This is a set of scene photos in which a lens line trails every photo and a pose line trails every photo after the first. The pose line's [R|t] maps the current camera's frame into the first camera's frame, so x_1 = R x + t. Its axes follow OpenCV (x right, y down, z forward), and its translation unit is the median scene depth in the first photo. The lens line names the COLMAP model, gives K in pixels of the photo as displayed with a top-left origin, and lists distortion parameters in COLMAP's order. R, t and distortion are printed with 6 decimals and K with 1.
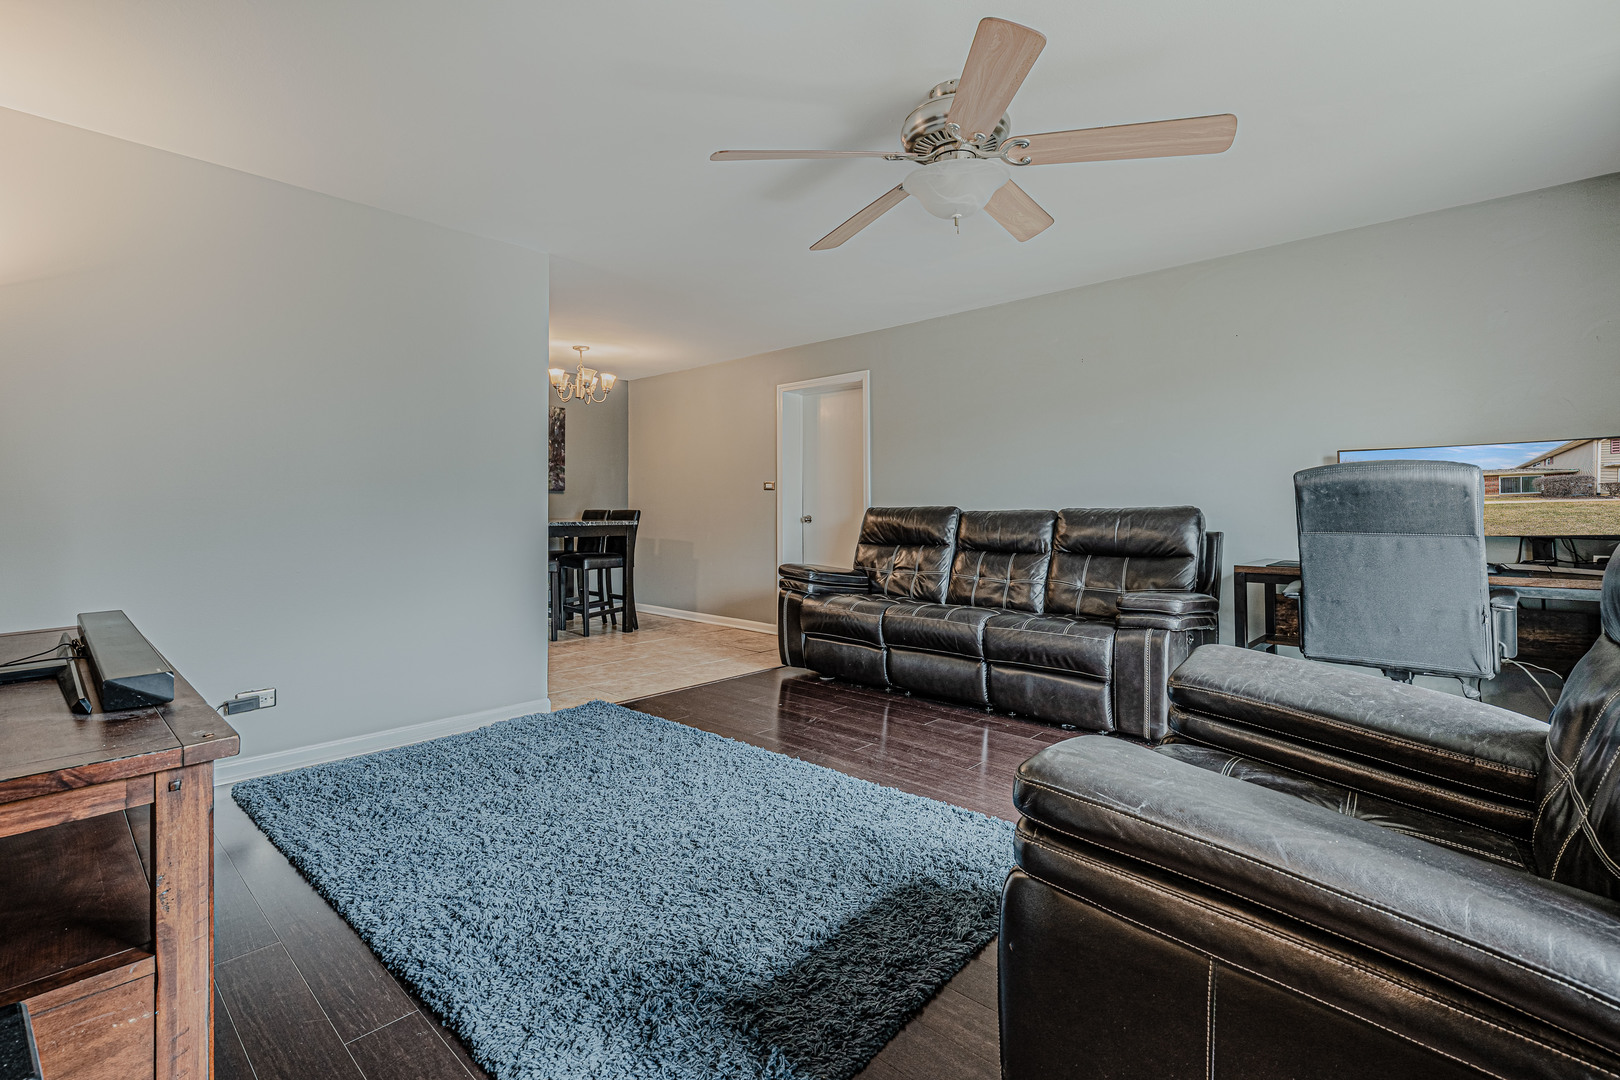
lens RADIAL K [[728.3, 0, 798.3], [0, 728.3, 494.1], [0, 0, 1]] dist [0.001173, -0.000126]
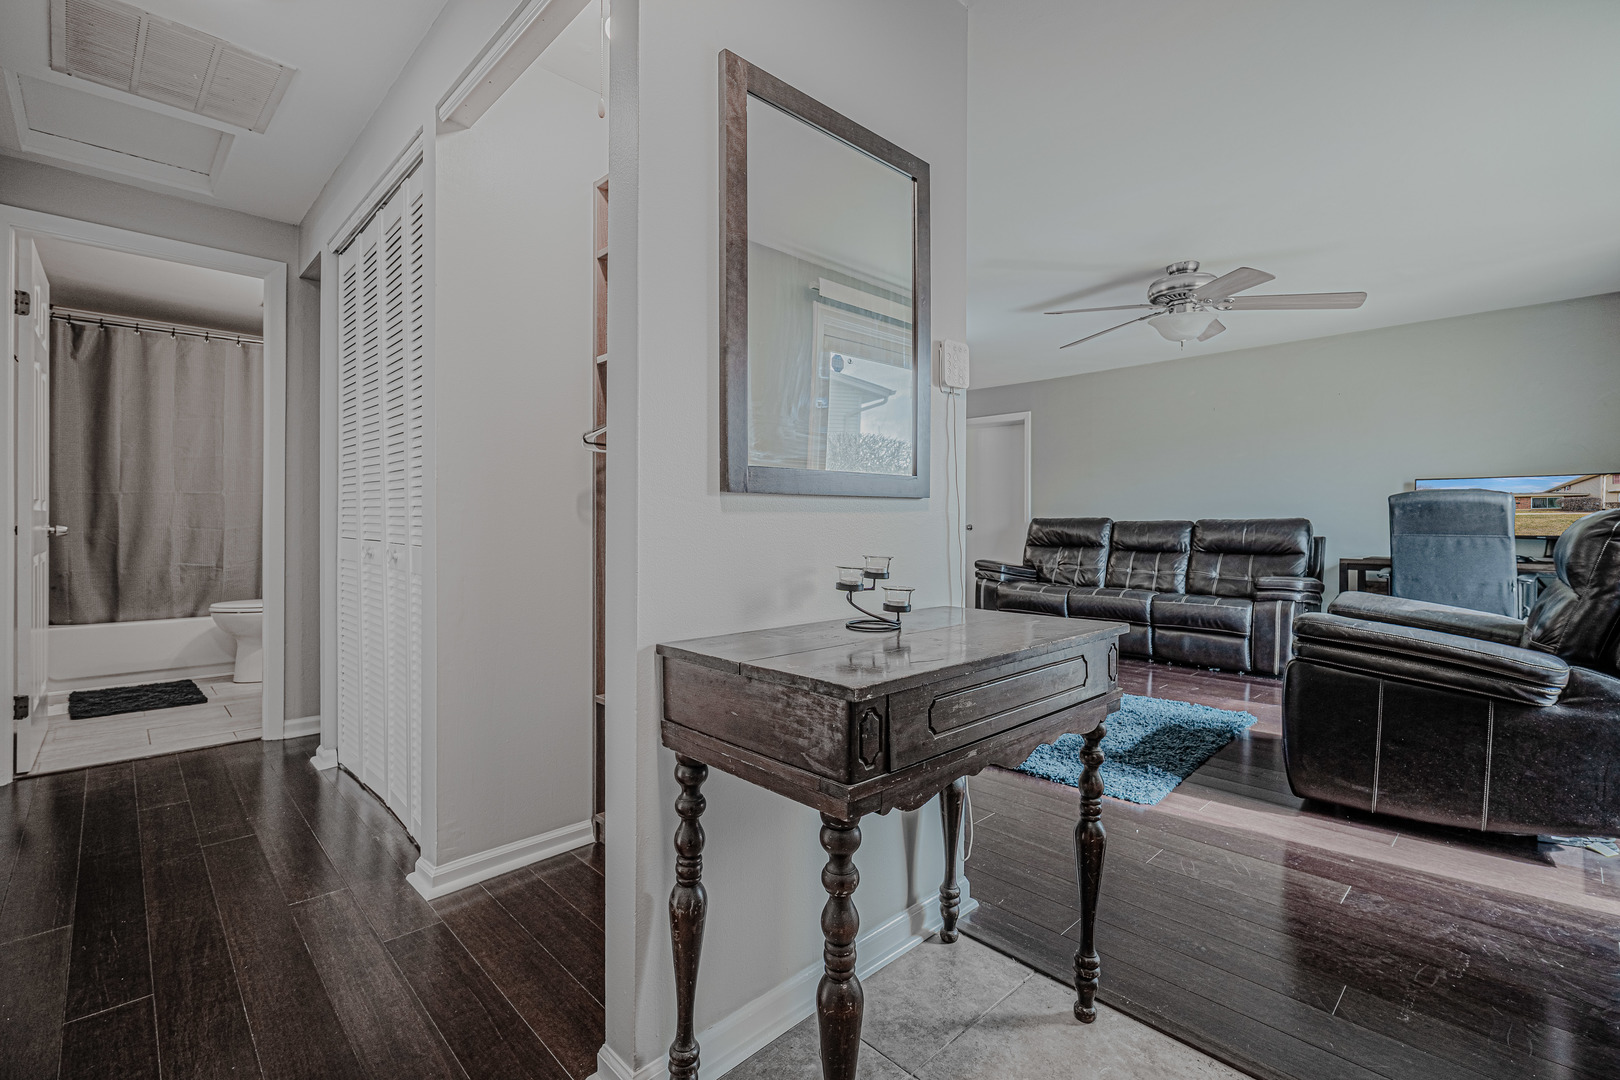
lens RADIAL K [[728.3, 0, 786.7], [0, 728.3, 524.5], [0, 0, 1]] dist [0.001173, -0.000126]
pose [[0.998264, 0.003015, -0.058821, -0.367667], [-0.001513, 0.999672, 0.025567, -0.004559], [0.058878, -0.025433, 0.997941, -0.453834]]
